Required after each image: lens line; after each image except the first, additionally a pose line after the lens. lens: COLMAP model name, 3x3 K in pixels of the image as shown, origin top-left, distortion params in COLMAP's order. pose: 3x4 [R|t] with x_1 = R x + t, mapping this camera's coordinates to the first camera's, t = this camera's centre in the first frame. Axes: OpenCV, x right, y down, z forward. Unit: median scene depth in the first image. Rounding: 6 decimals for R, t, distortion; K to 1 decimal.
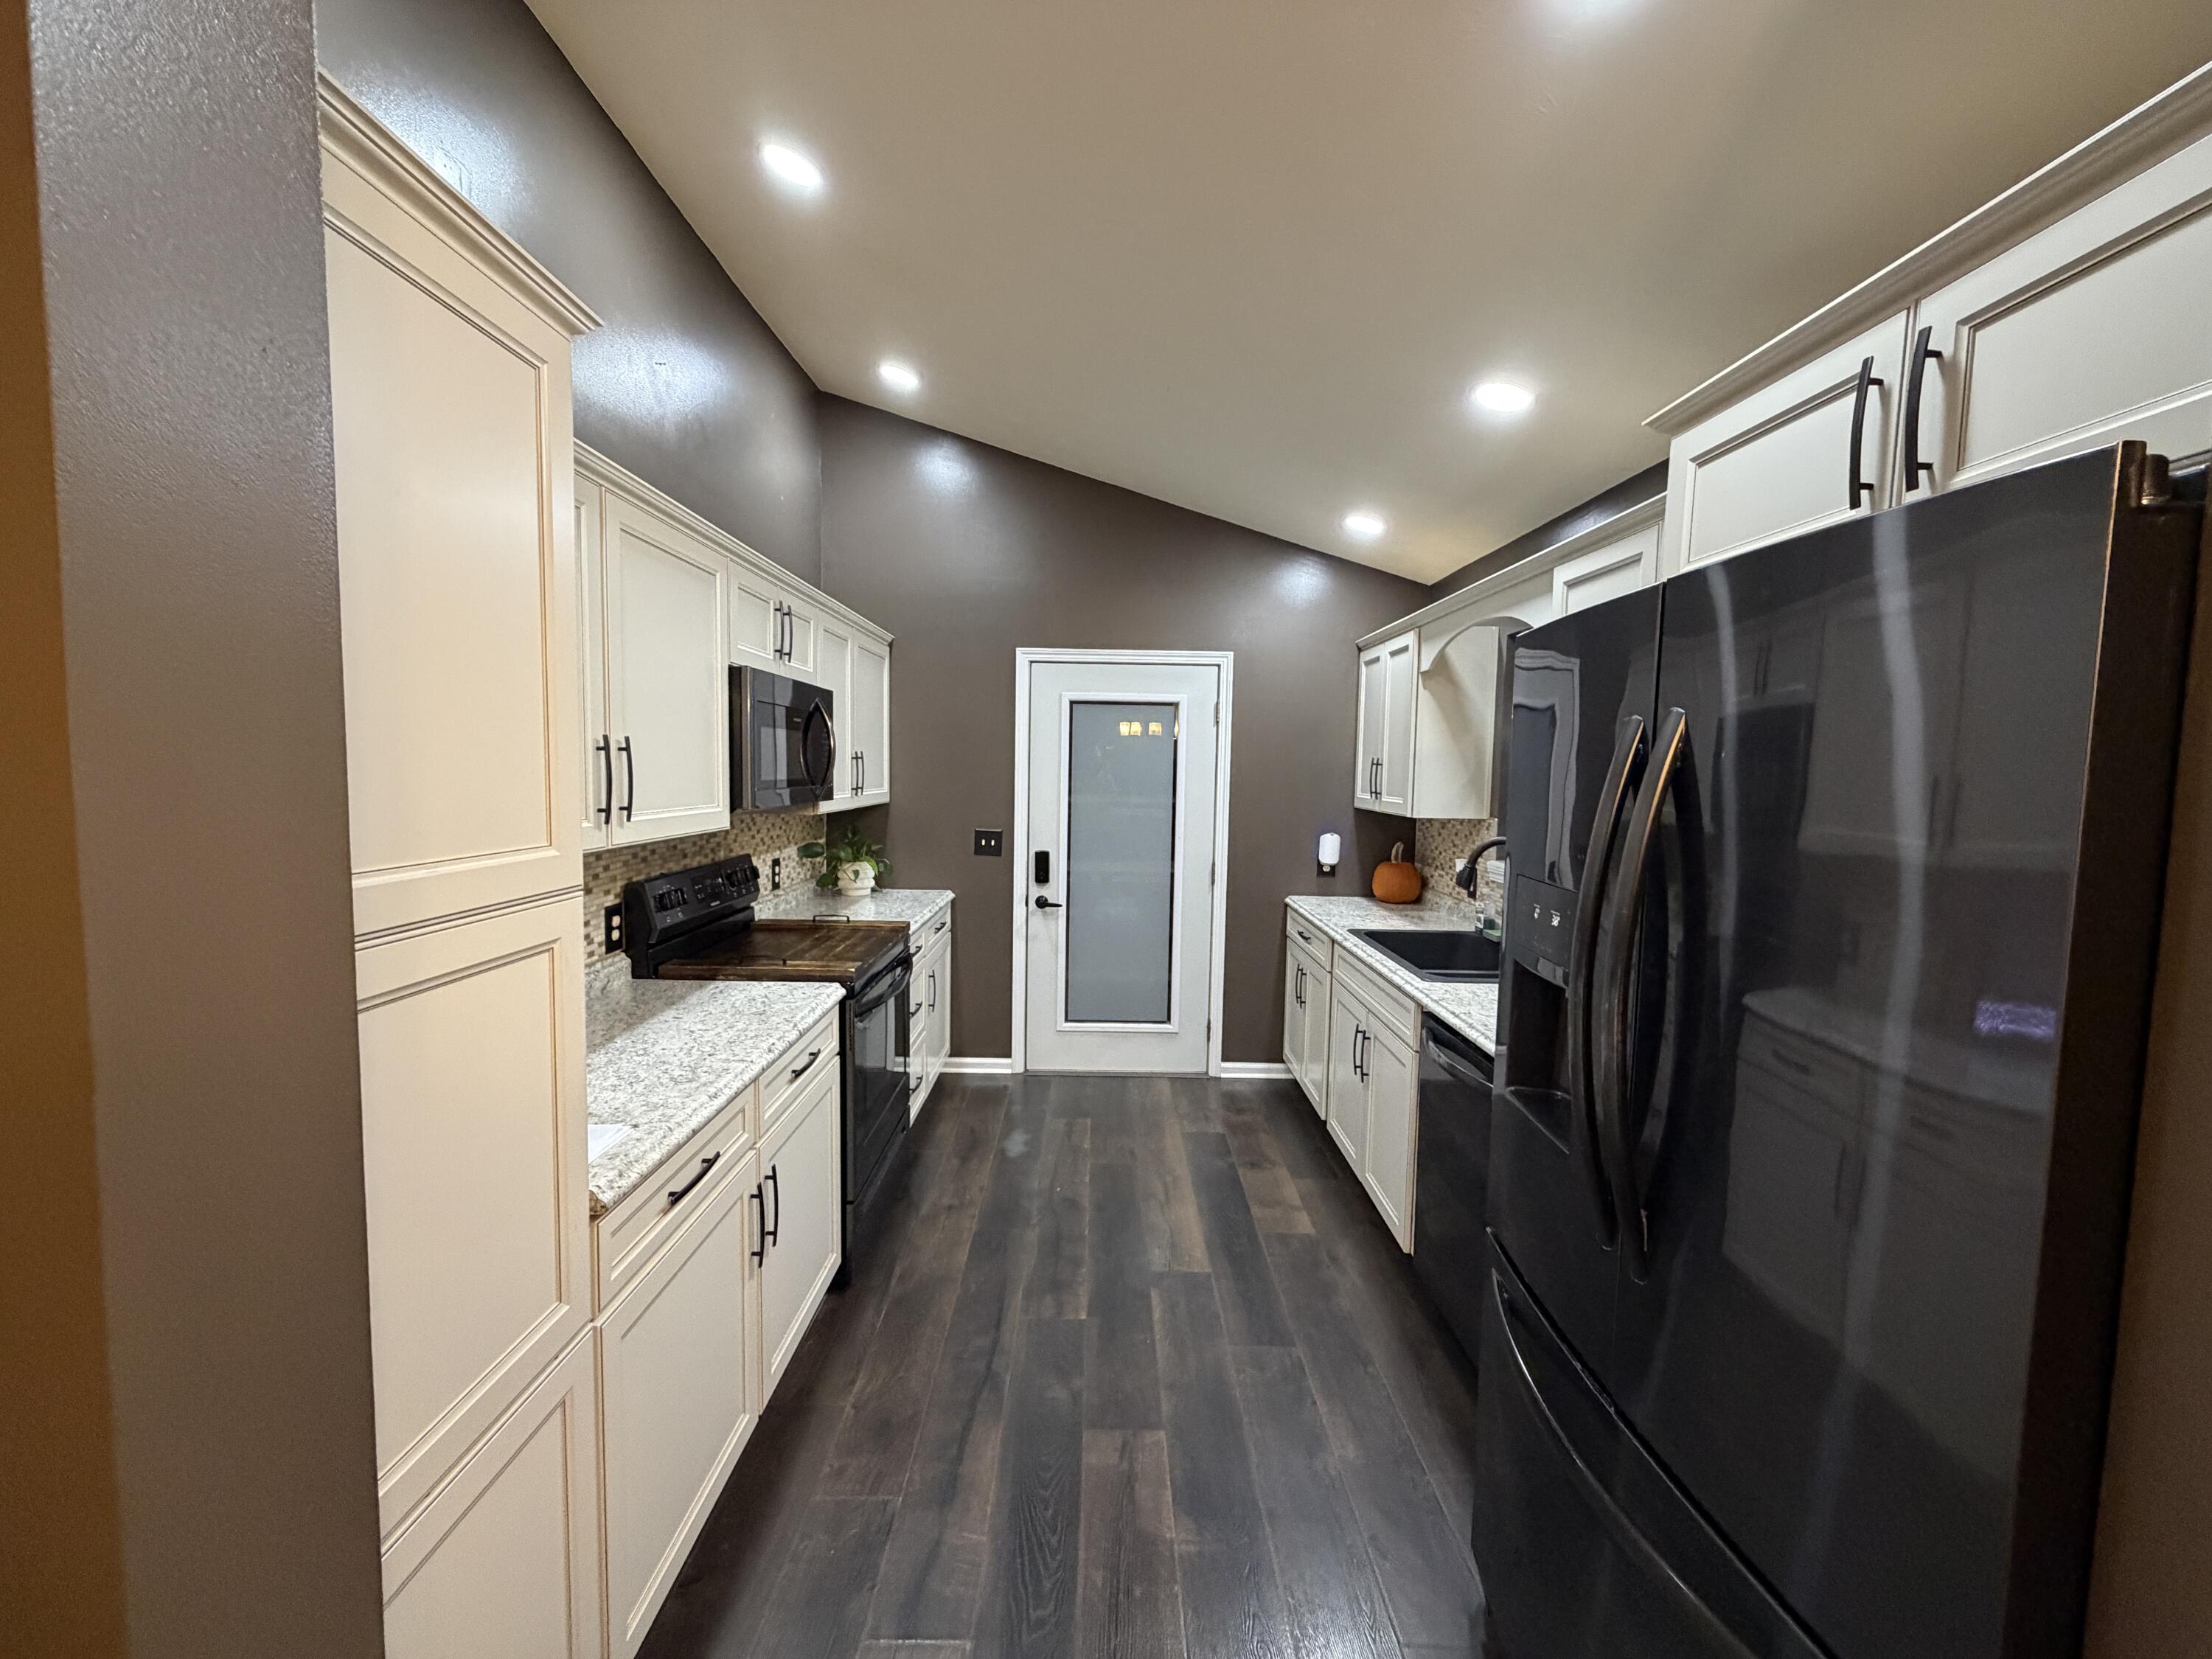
lens RADIAL K [[880.4, 0, 1106.6], [0, 880.4, 828.2], [0, 0, 1]] dist [-0.001053, 0.000512]
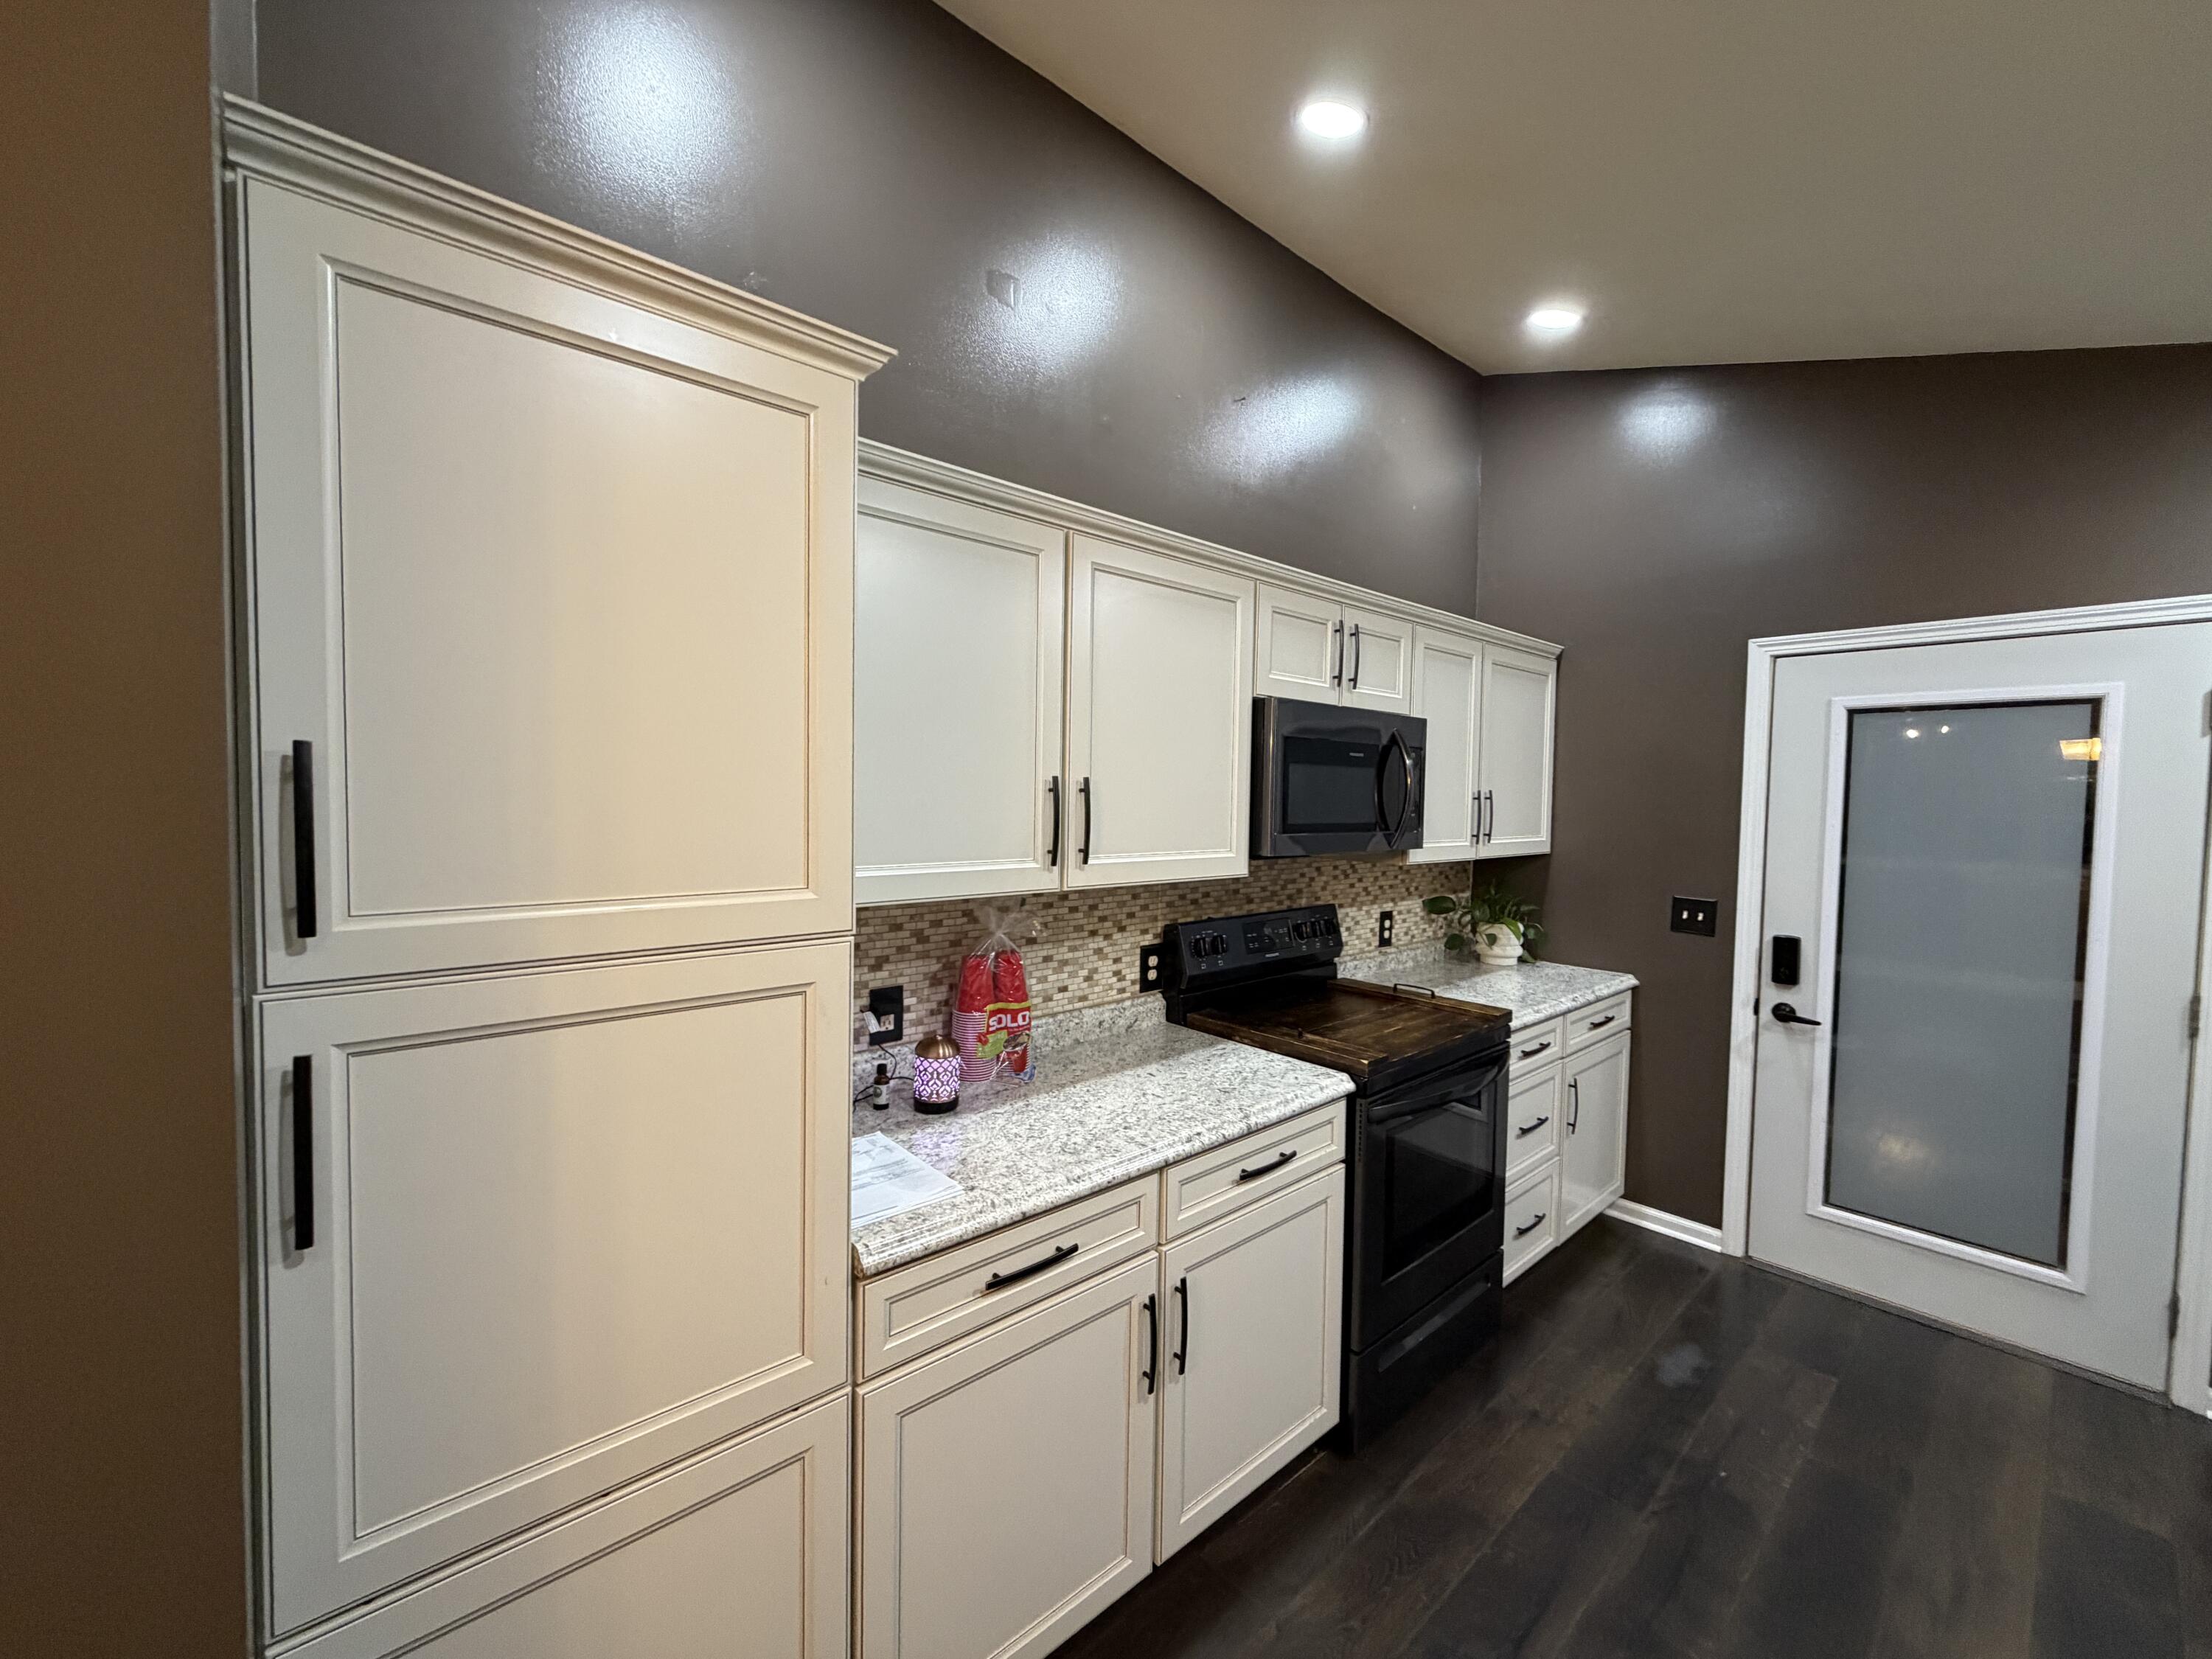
lens RADIAL K [[880.4, 0, 1115.4], [0, 880.4, 827.9], [0, 0, 1]] dist [-0.001053, 0.000512]
pose [[0.654445, 0.022837, -0.755765, 0.114149], [-0.057621, 0.998143, -0.019735, -0.016051], [0.753911, 0.056463, 0.654546, 0.202241]]
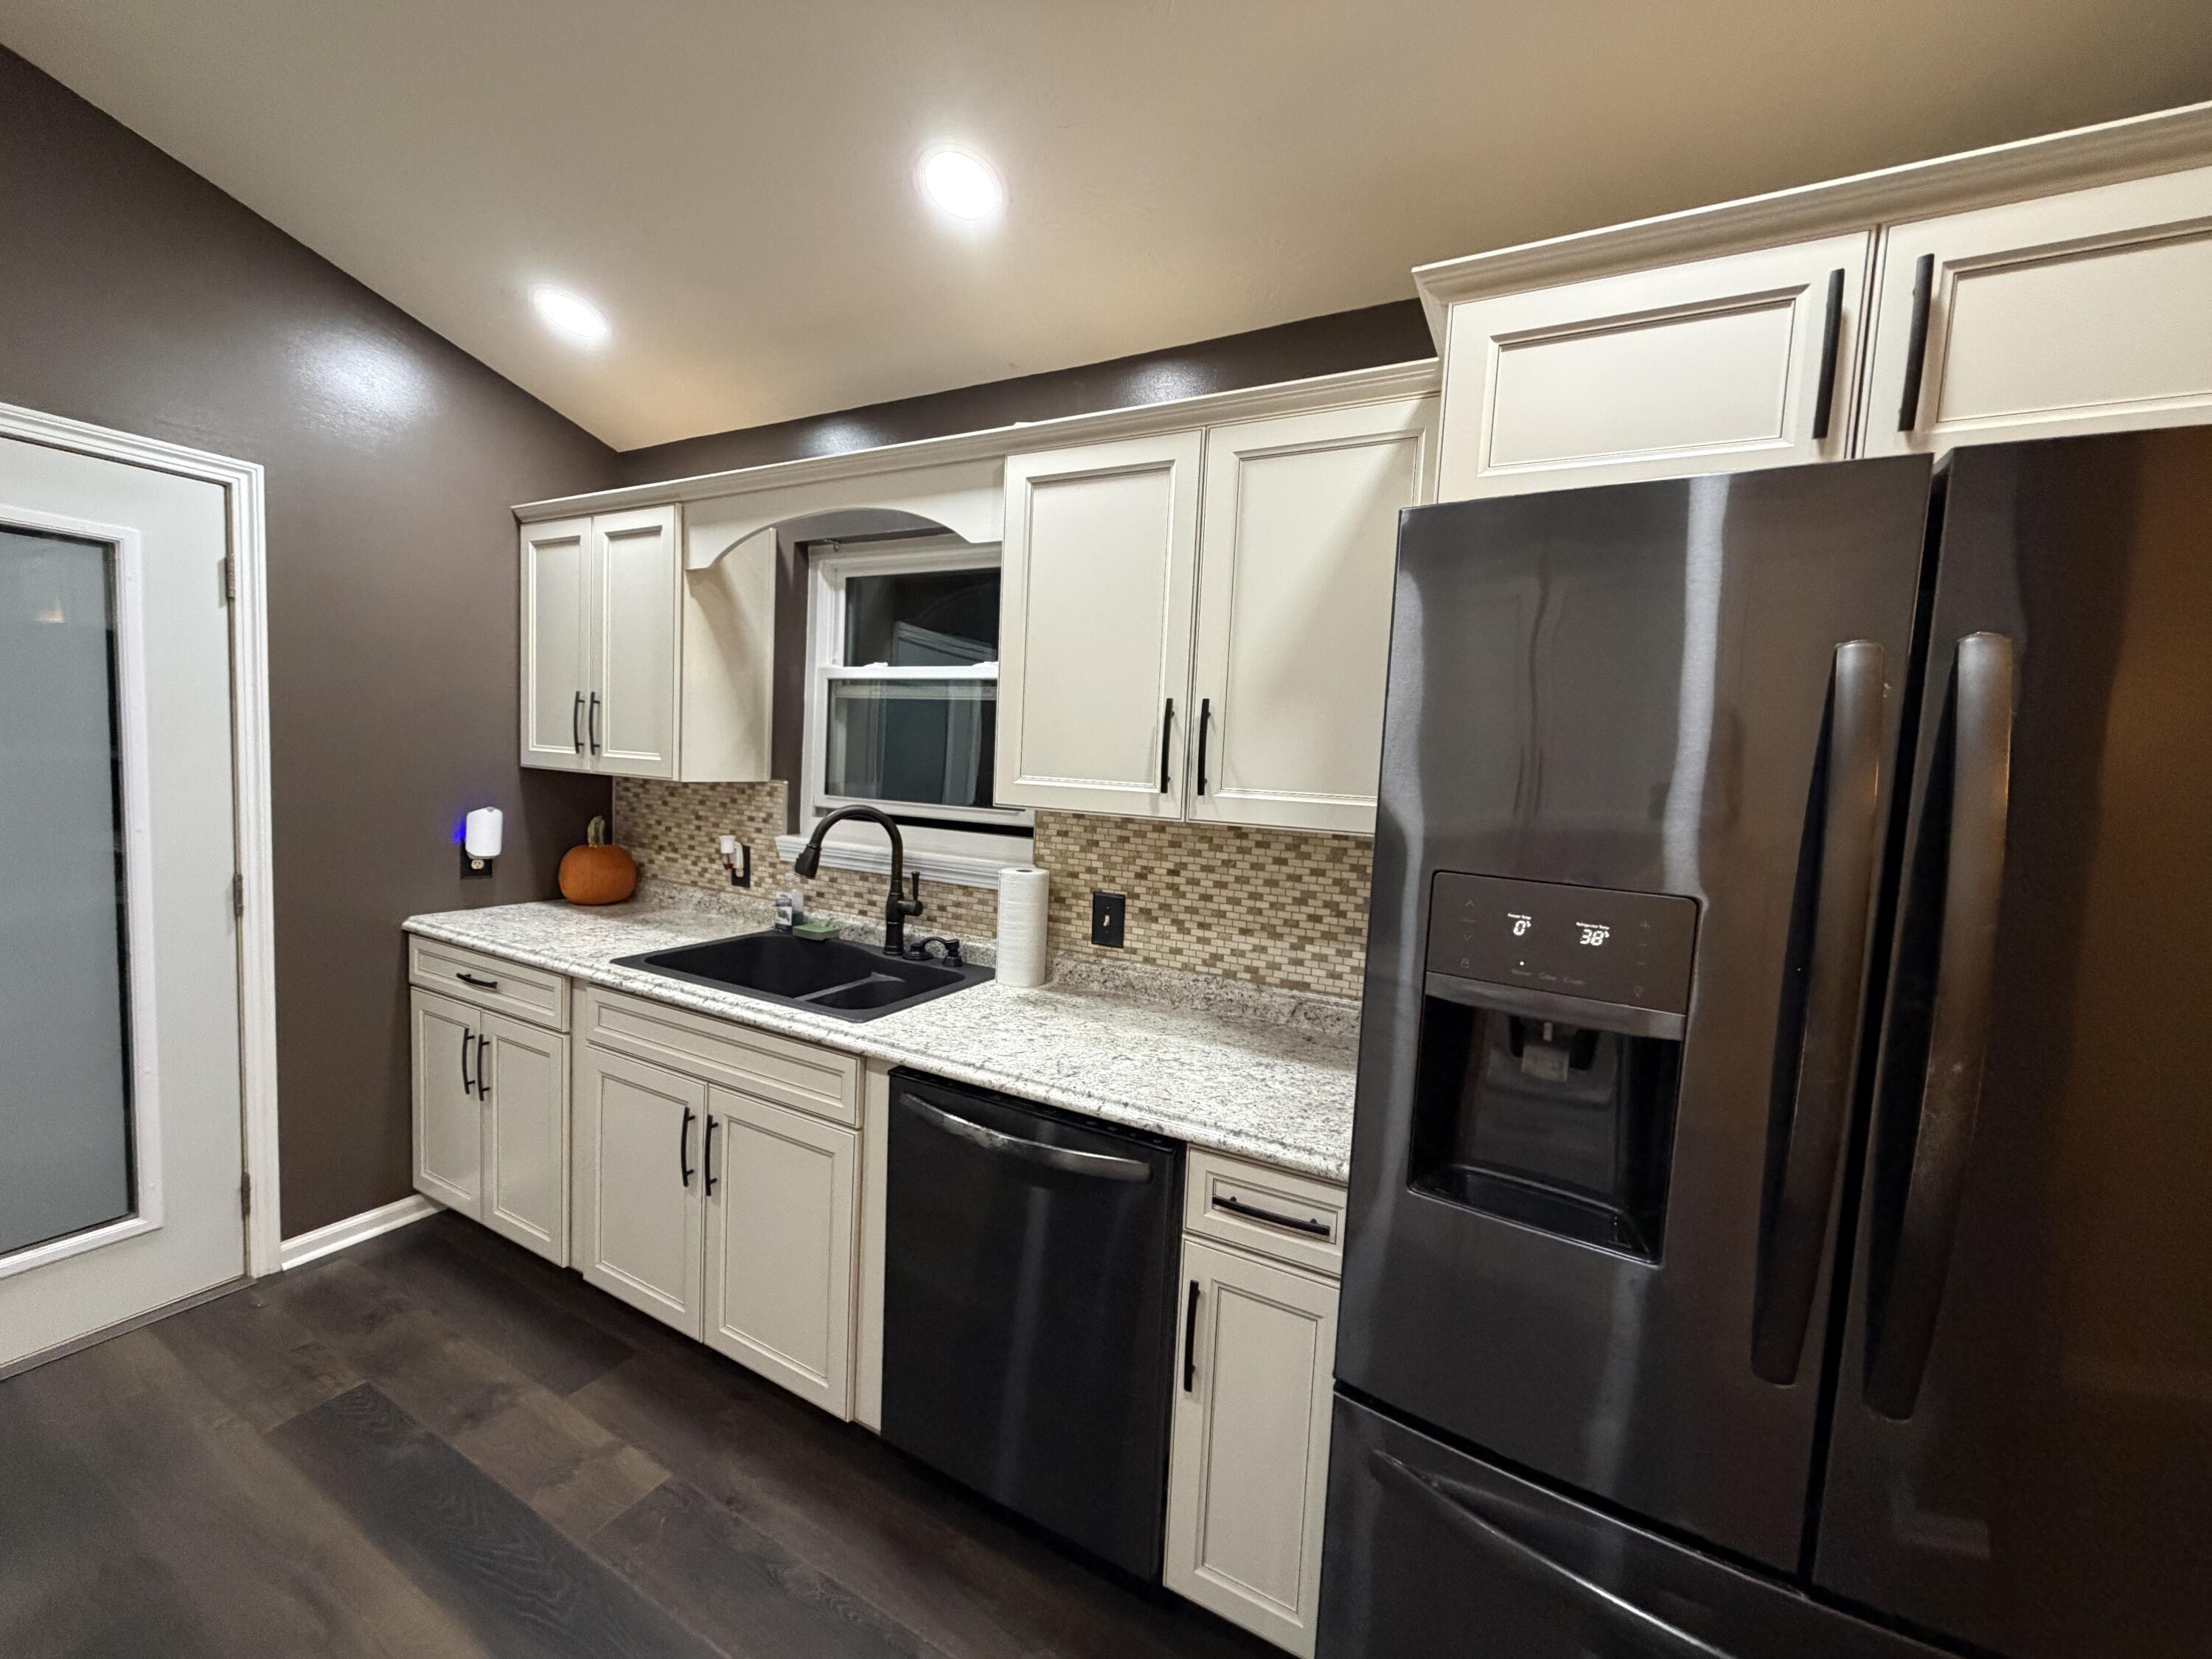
lens RADIAL K [[880.4, 0, 1102.2], [0, 880.4, 825.6], [0, 0, 1]] dist [-0.001053, 0.000512]
pose [[0.483600, -0.060379, 0.873204, -0.098735], [0.020627, 0.998127, 0.057593, -0.010340], [-0.875046, -0.009841, 0.483939, 0.374940]]
